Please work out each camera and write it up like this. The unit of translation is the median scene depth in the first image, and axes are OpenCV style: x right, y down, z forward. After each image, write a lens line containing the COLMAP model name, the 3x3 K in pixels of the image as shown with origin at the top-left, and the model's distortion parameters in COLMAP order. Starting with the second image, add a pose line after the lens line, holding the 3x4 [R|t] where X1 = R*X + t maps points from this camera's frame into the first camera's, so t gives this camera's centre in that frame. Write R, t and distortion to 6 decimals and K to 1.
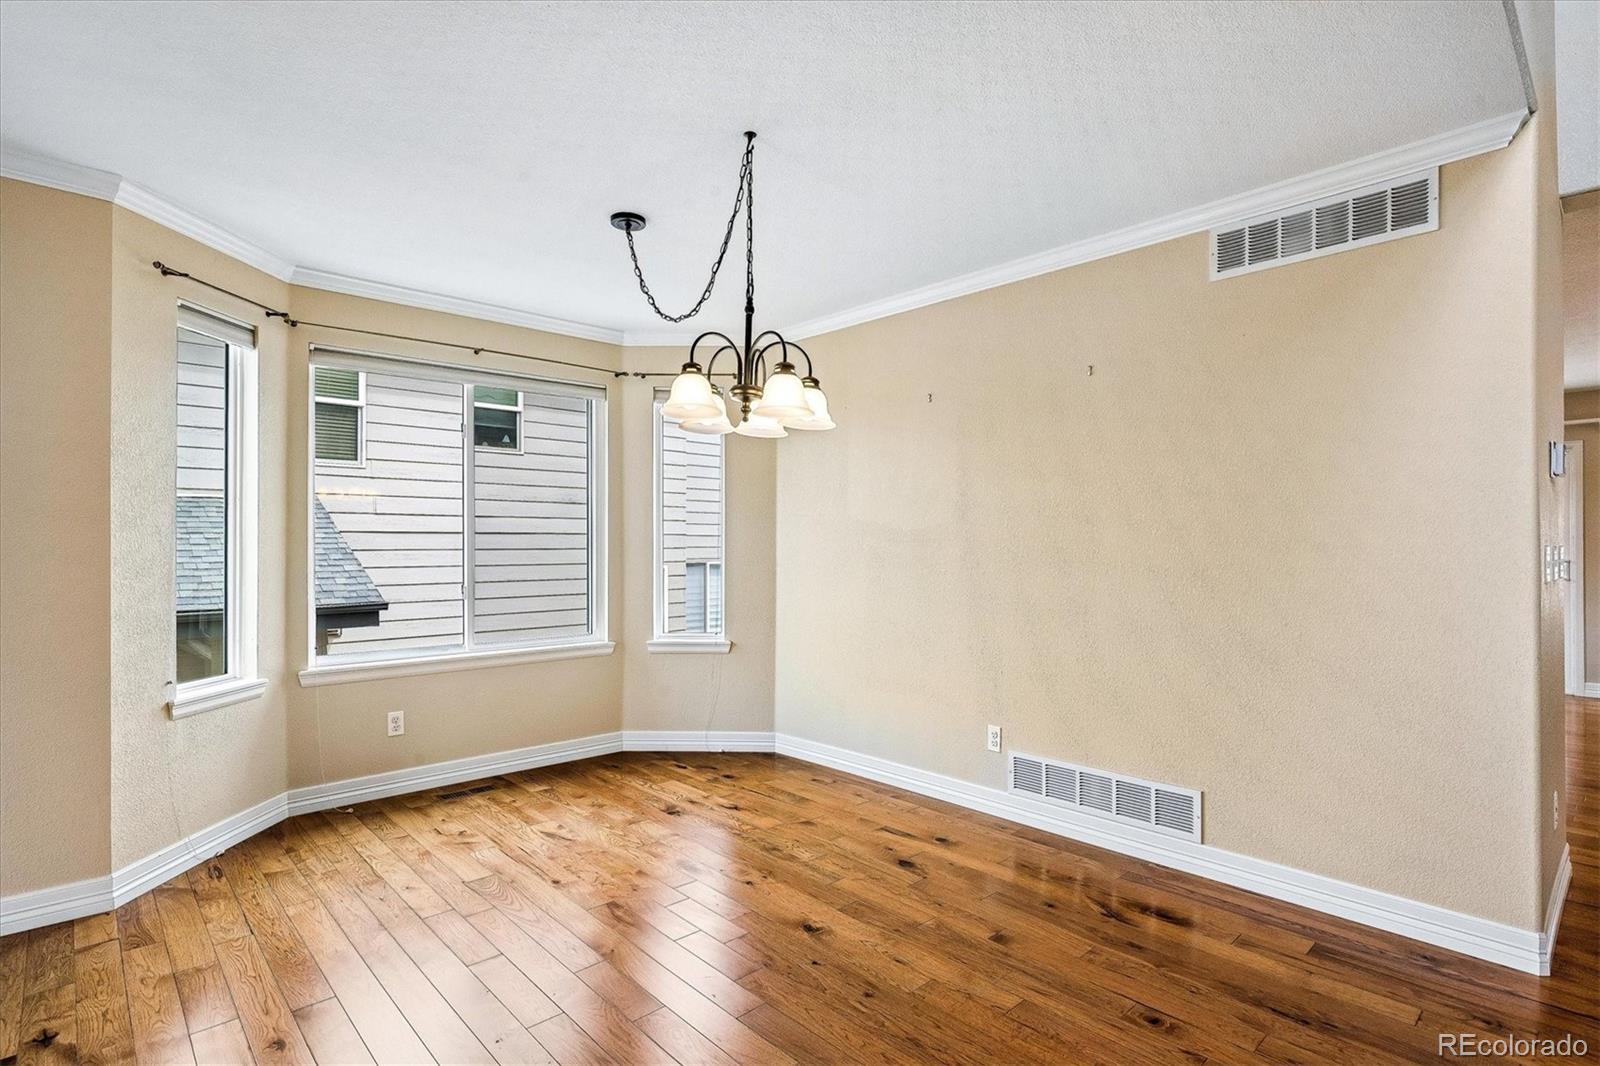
lens RADIAL K [[790.1, 0, 803.3], [0, 790.1, 539.0], [0, 0, 1]] dist [-0.002960, 0.000181]
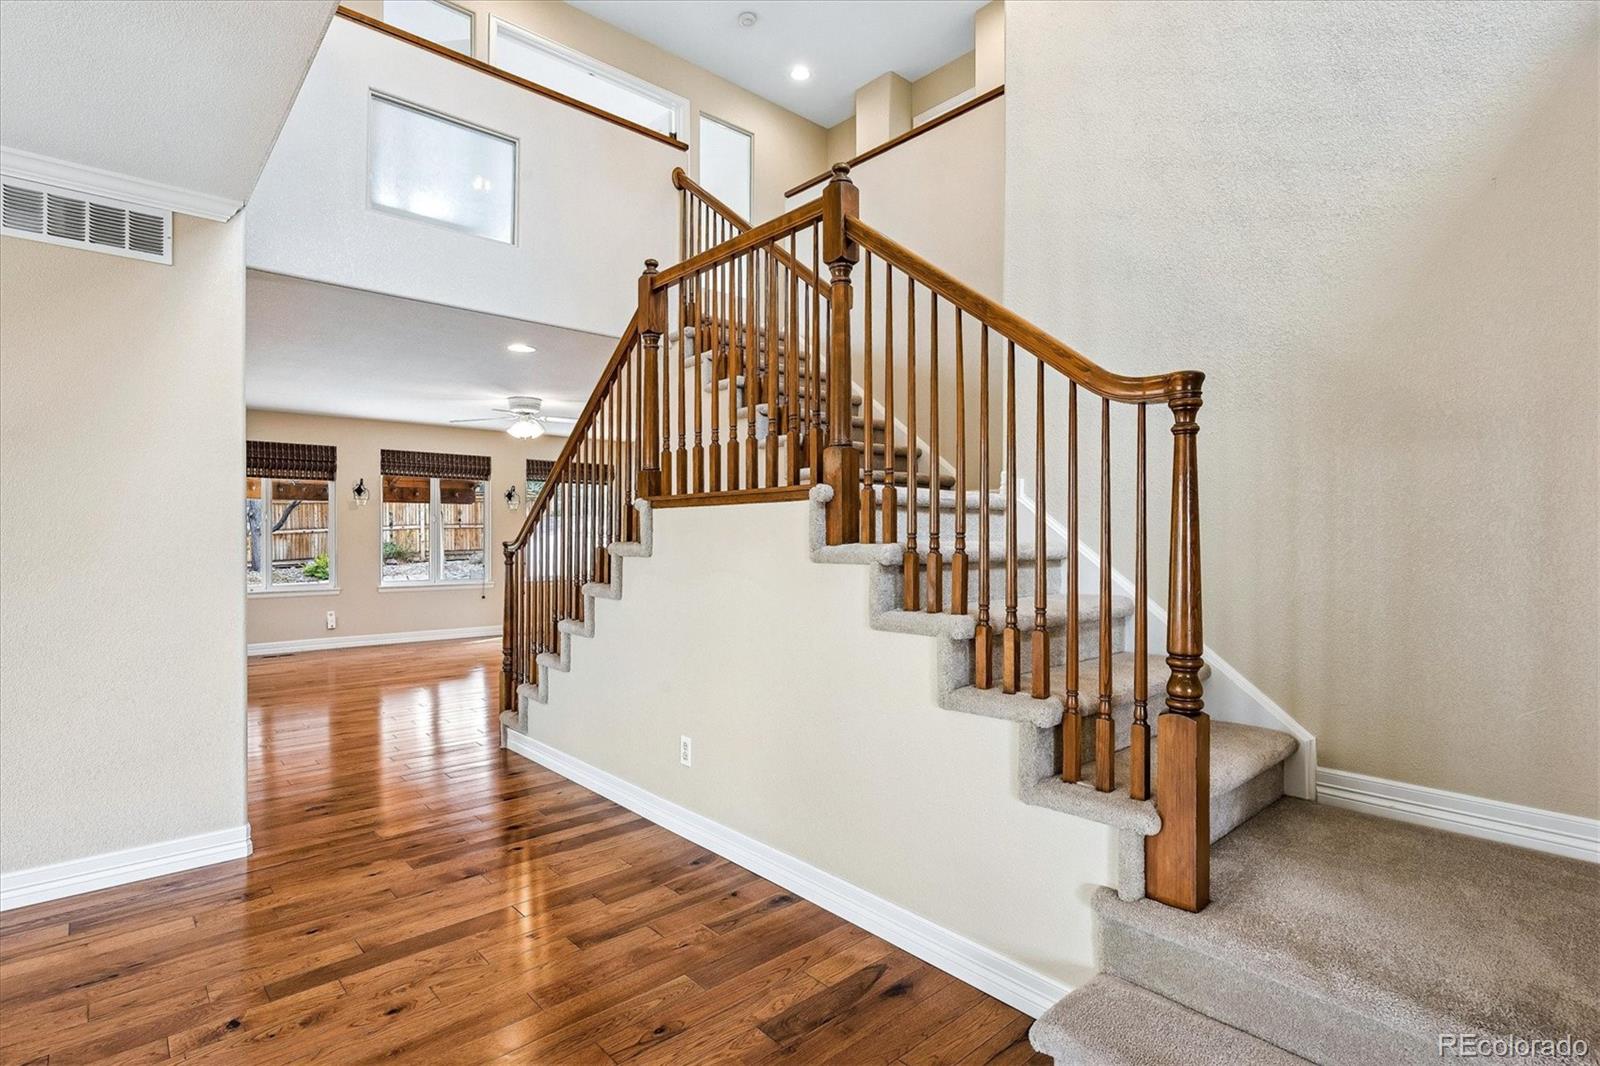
lens RADIAL K [[790.1, 0, 803.3], [0, 790.1, 539.0], [0, 0, 1]] dist [-0.002960, 0.000181]
pose [[0.016571, -0.007690, 0.999833, -0.272545], [-0.003497, 0.999964, 0.007749, 0.002830], [-0.999857, -0.003624, 0.016544, 0.027743]]
